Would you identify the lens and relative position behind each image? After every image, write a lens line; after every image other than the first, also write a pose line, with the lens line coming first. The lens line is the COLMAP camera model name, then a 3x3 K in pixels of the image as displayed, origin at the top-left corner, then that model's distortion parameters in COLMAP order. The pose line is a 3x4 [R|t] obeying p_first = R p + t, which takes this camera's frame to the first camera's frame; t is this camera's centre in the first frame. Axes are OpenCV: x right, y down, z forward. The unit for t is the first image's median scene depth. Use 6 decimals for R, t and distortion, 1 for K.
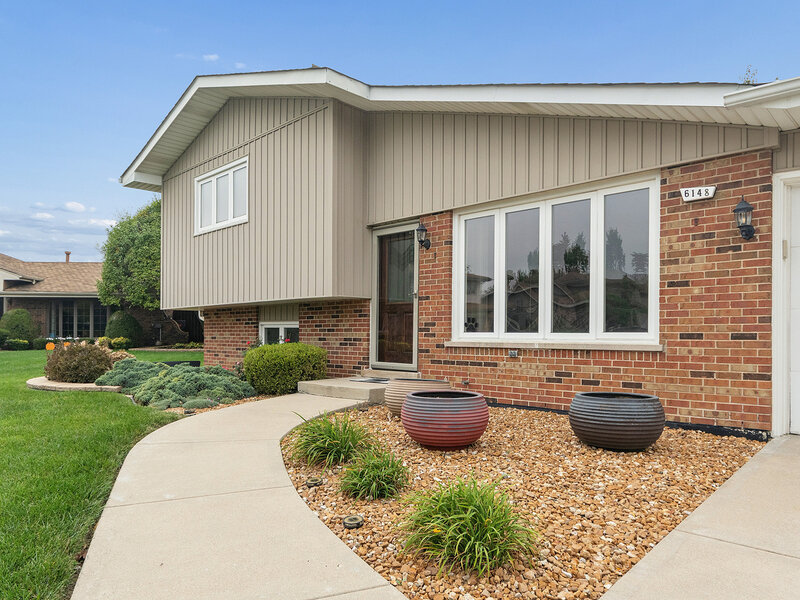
lens RADIAL K [[547.0, 0, 397.0], [0, 547.0, 328.1], [0, 0, 1]] dist [-0.009901, -0.006755]
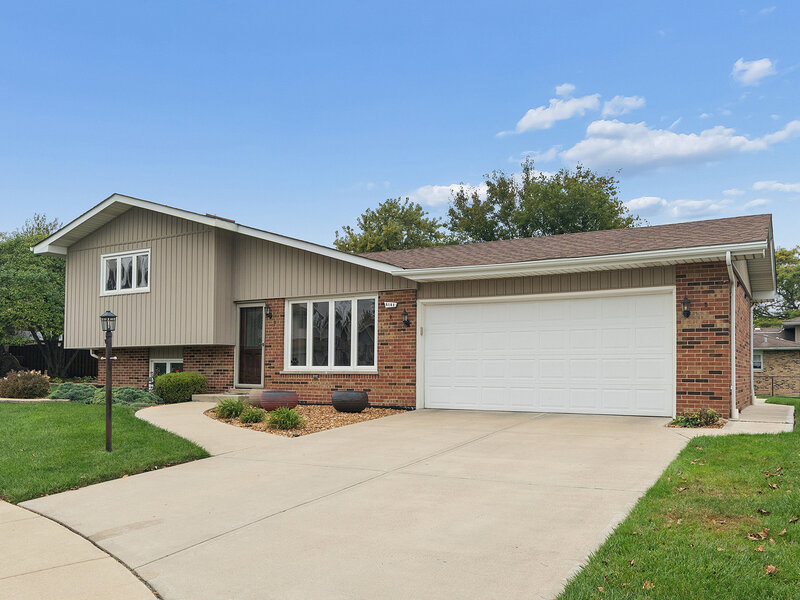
lens RADIAL K [[633.9, 0, 388.4], [0, 633.9, 325.3], [0, 0, 1]] dist [-0.013230, -0.017098]
pose [[0.969955, 0.014617, 0.242844, -0.077725], [-0.000610, 0.998337, -0.057653, -0.005688], [-0.243283, 0.055772, 0.968351, -1.169490]]
